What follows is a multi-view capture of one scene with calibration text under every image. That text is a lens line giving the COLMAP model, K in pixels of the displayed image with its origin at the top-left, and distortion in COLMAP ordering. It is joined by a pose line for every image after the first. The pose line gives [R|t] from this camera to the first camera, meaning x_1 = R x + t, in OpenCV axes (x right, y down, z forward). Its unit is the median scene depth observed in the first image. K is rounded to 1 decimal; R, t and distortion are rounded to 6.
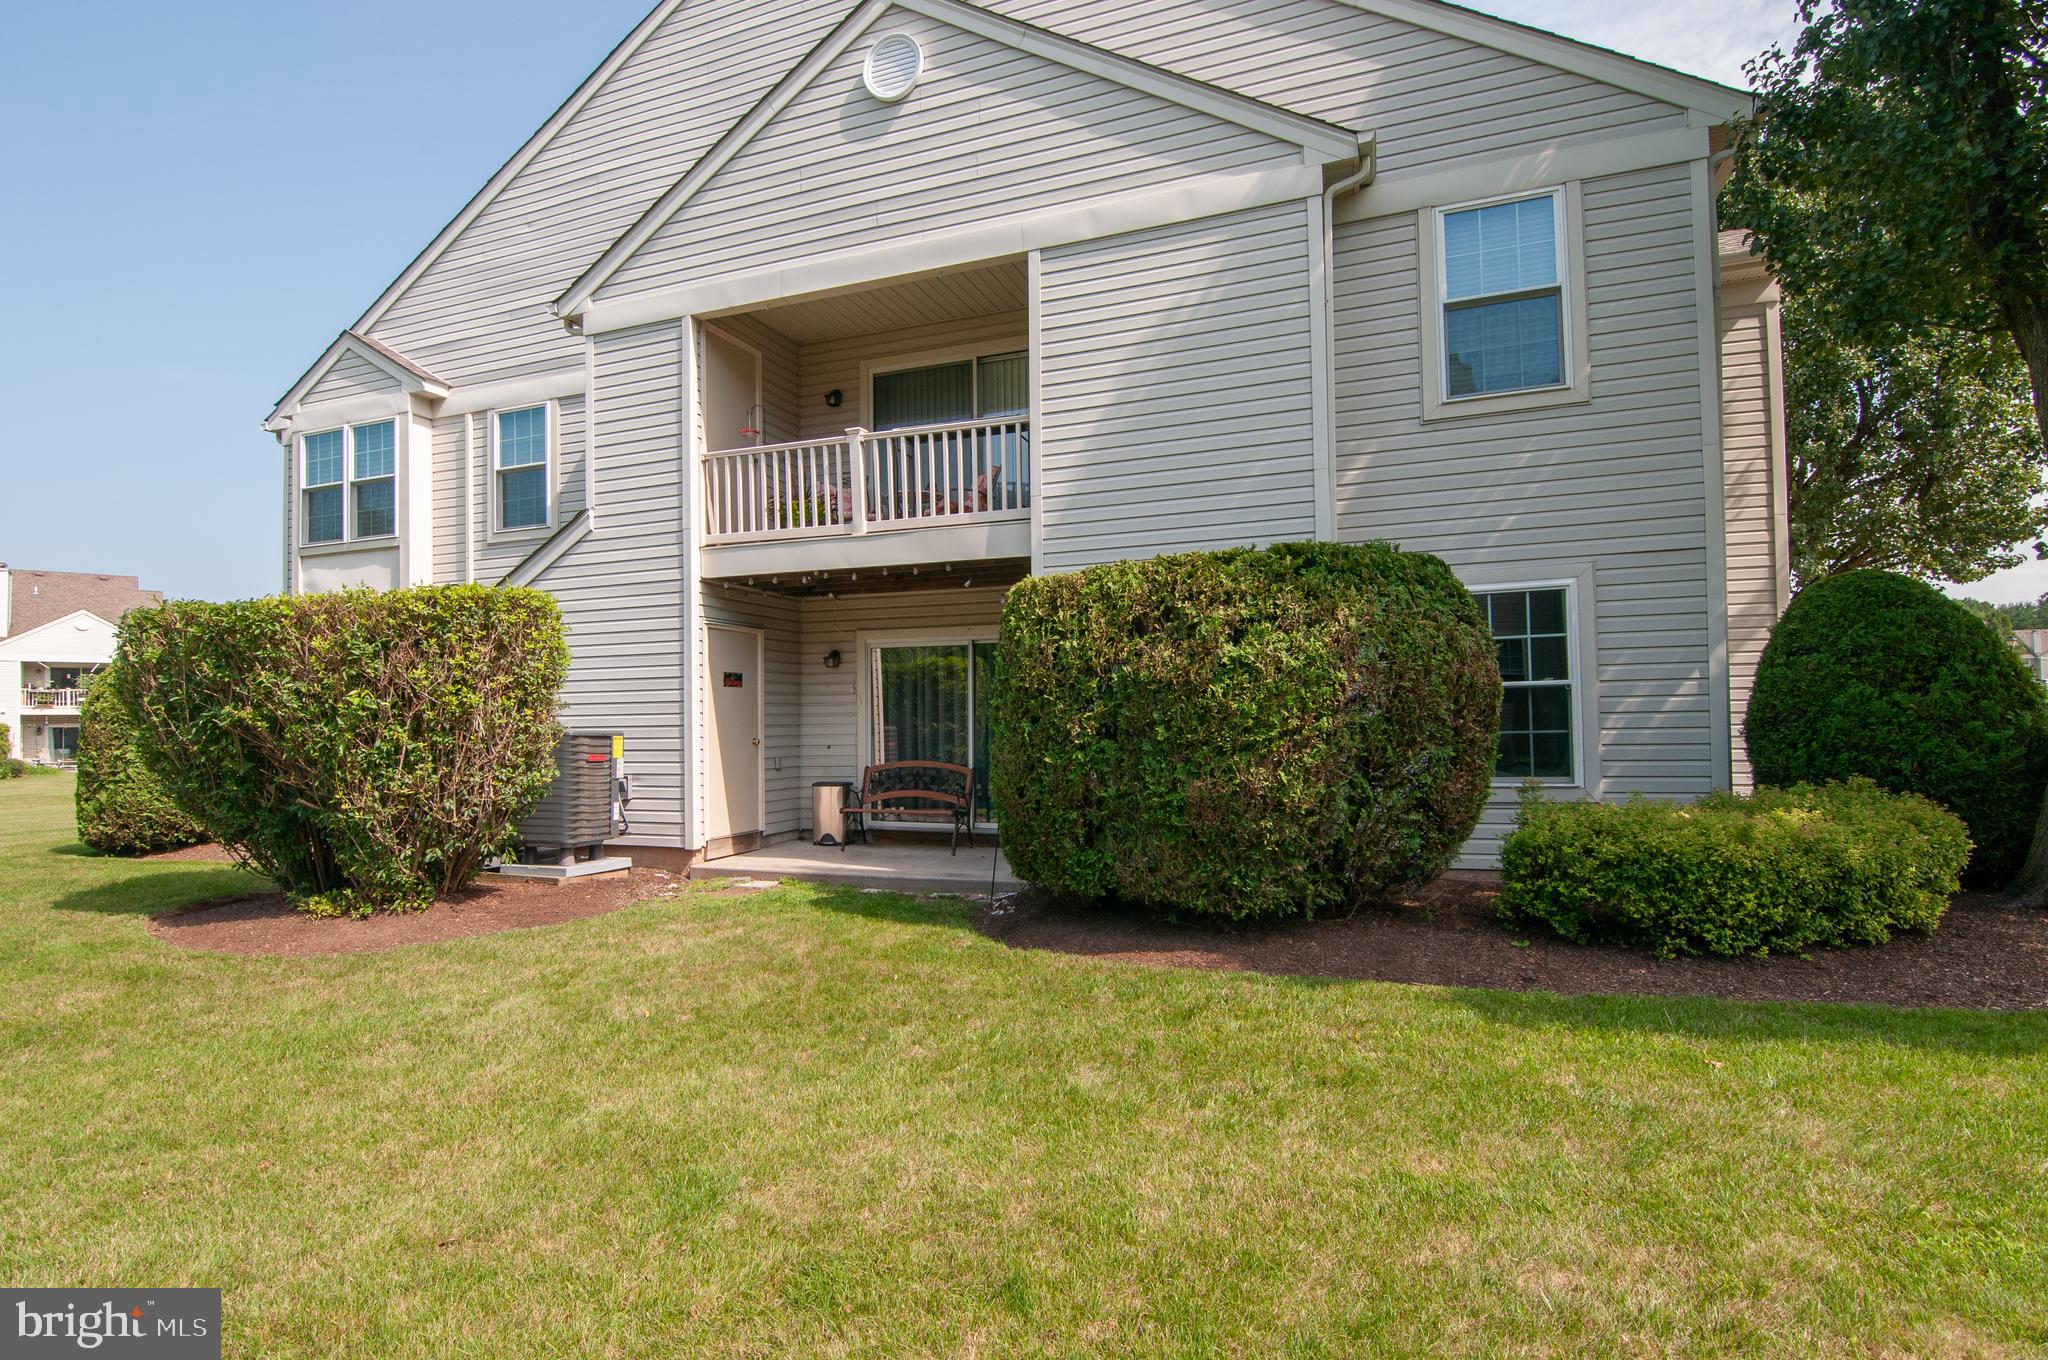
lens RADIAL K [[989.8, 0, 1015.8], [0, 989.8, 705.5], [0, 0, 1]] dist [-0.006175, -0.008580]
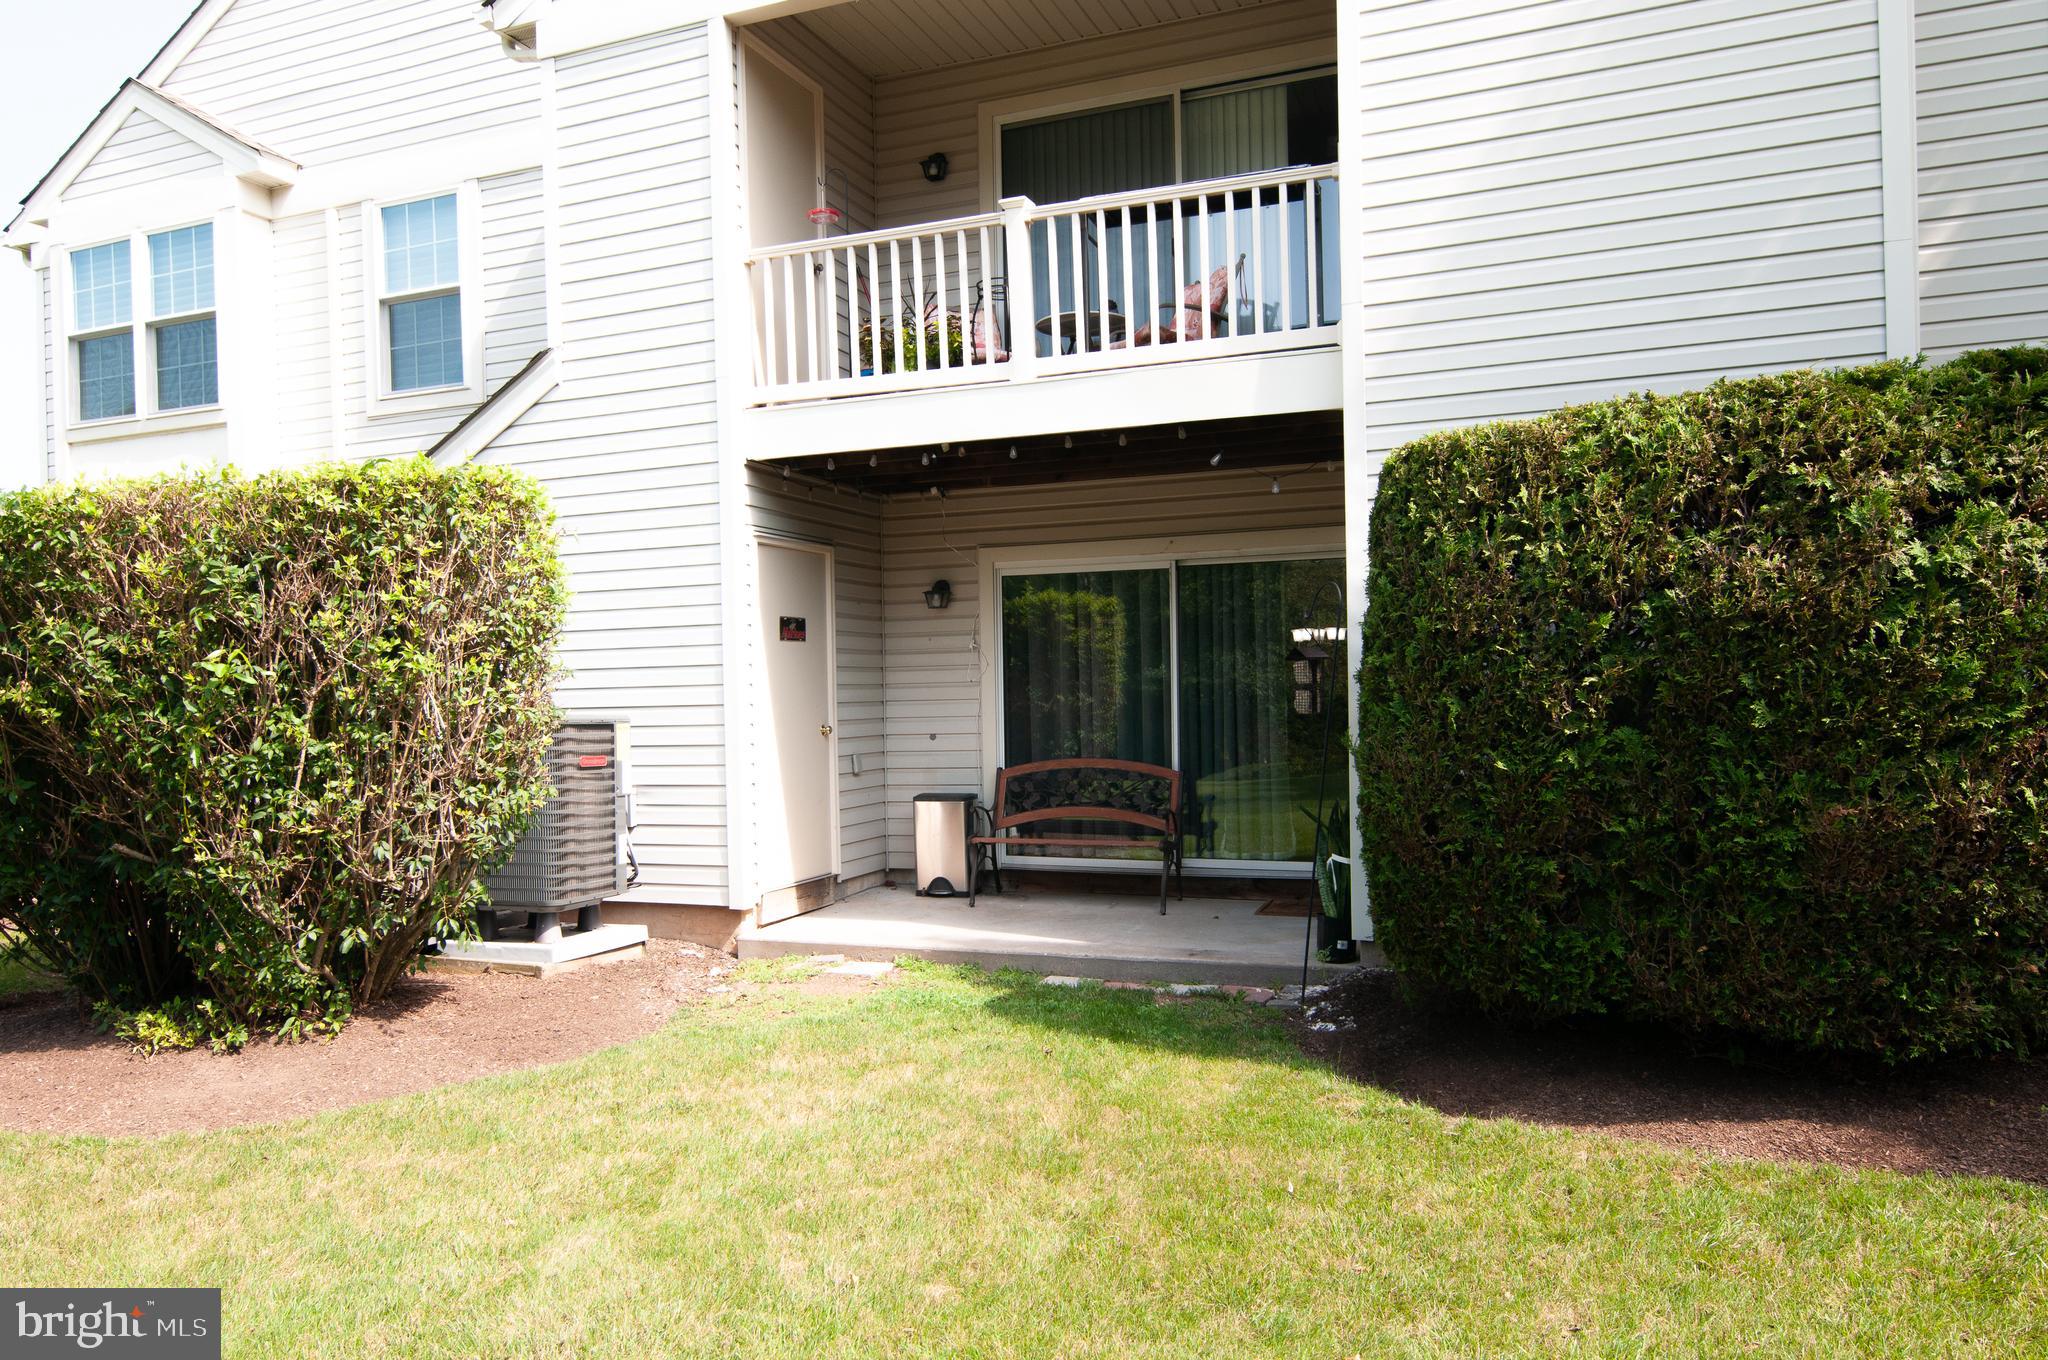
lens RADIAL K [[1399.4, 0, 1027.4], [0, 1399.4, 707.9], [0, 0, 1]] dist [-0.003339, -0.006232]
pose [[0.999850, -0.009479, -0.014468, -0.191034], [0.009886, 0.999549, 0.028340, -0.000527], [0.014193, -0.028479, 0.999494, 0.206630]]
